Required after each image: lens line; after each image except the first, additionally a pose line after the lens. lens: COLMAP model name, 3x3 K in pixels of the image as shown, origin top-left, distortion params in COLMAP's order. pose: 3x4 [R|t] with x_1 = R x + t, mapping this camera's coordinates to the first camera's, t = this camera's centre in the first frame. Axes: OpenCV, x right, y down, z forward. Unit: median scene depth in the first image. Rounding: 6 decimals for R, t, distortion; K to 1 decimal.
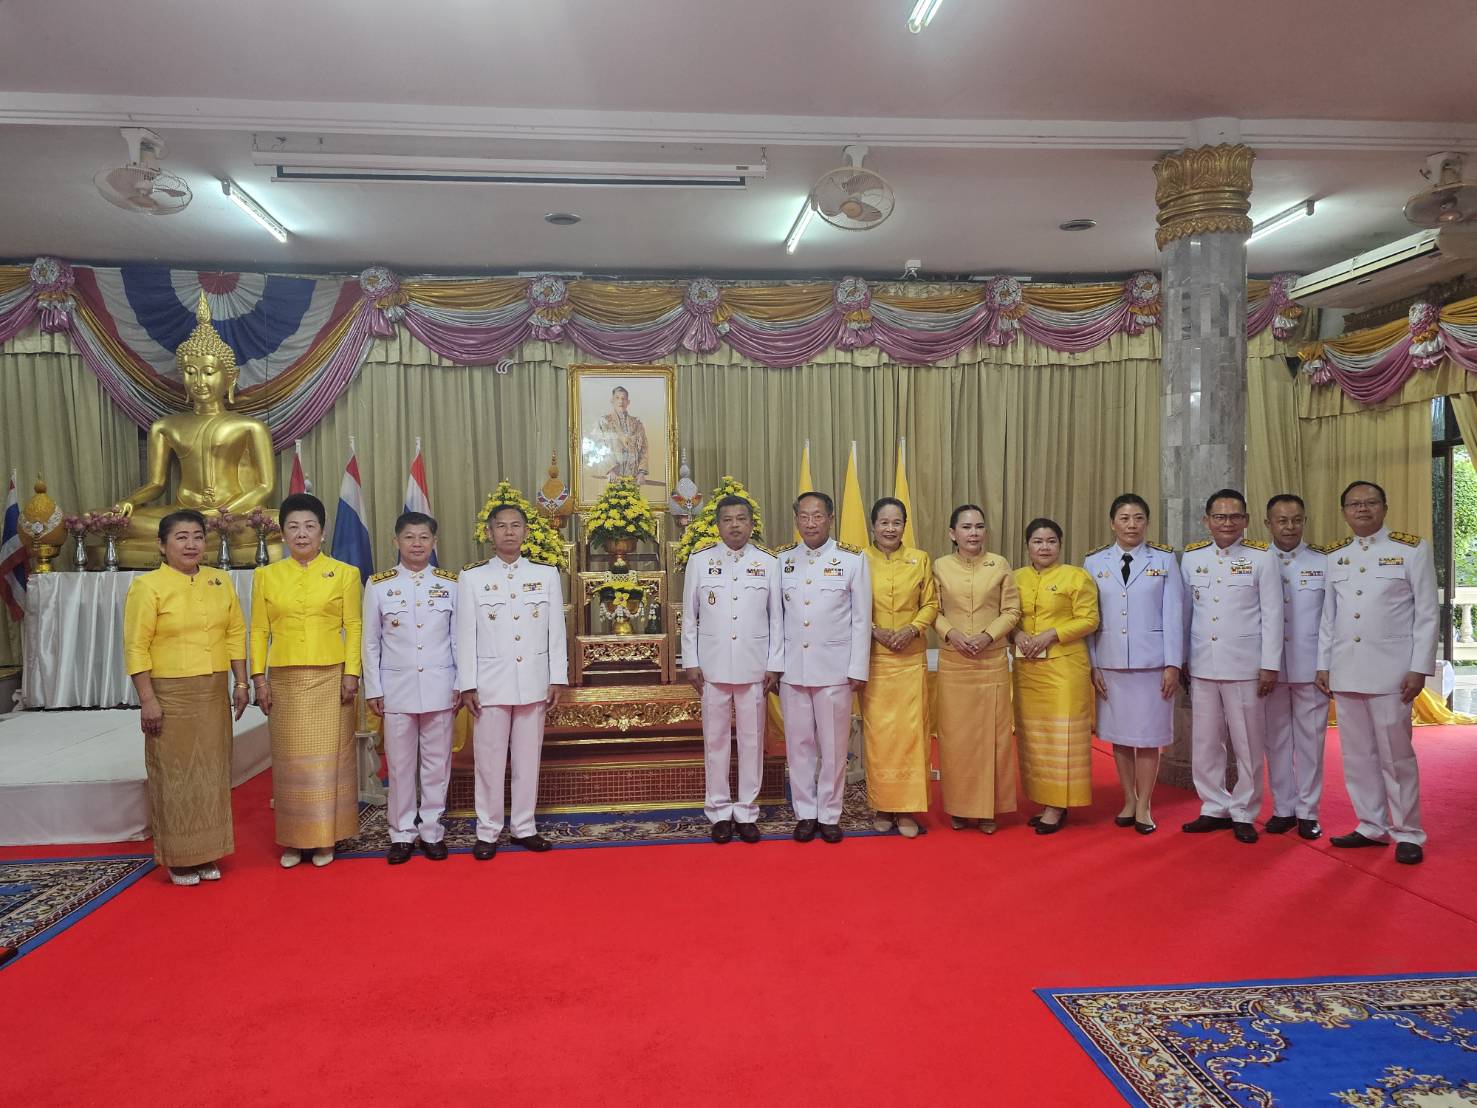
lens RADIAL K [[1194.5, 0, 735.3], [0, 1194.5, 559.0], [0, 0, 1]] dist [0.034308, -0.013045]
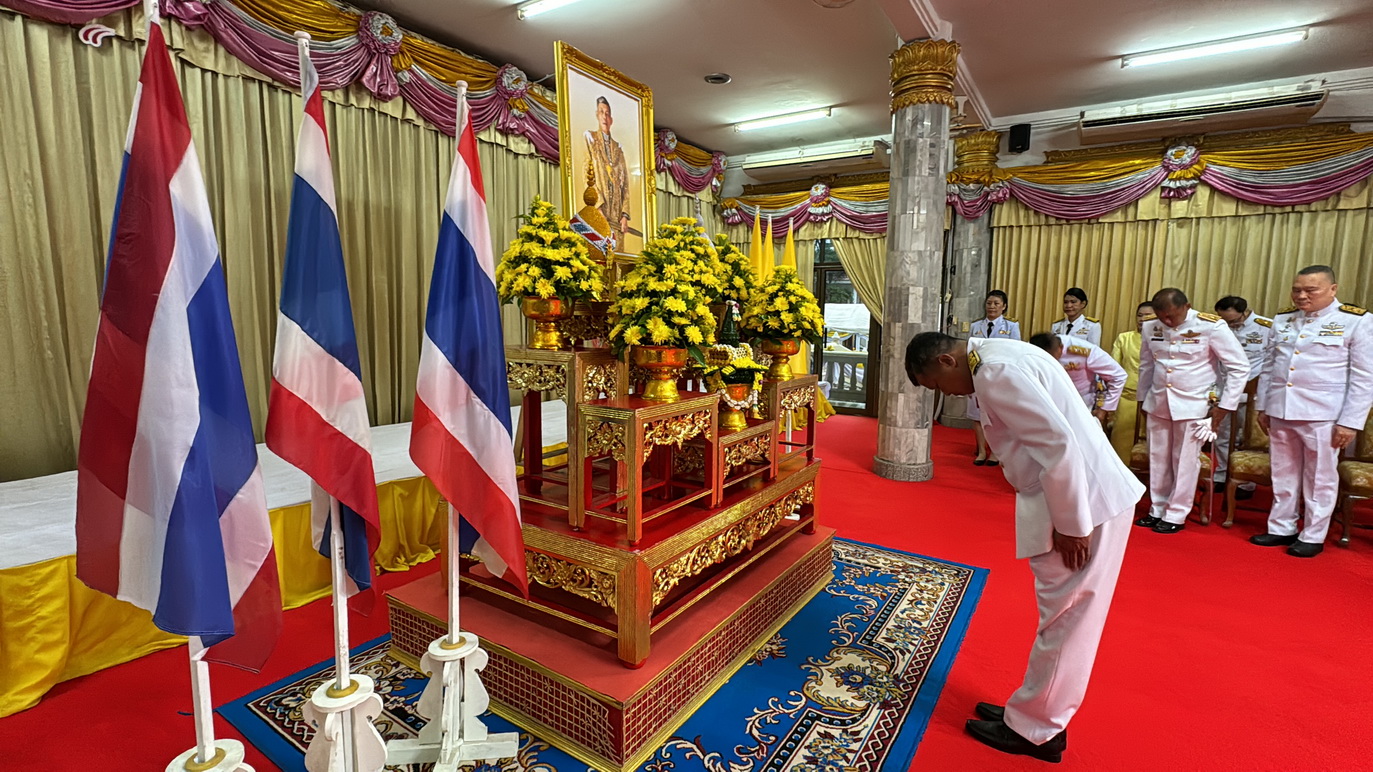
lens RADIAL K [[628.7, 0, 683.2], [0, 628.7, 385.4], [0, 0, 1]] dist [-0.004503, 0.000003]
pose [[0.619349, -0.067071, 0.782246, -0.292635], [-0.013441, 0.995292, 0.095980, -0.000911], [-0.785001, -0.069960, 0.615532, 0.530617]]
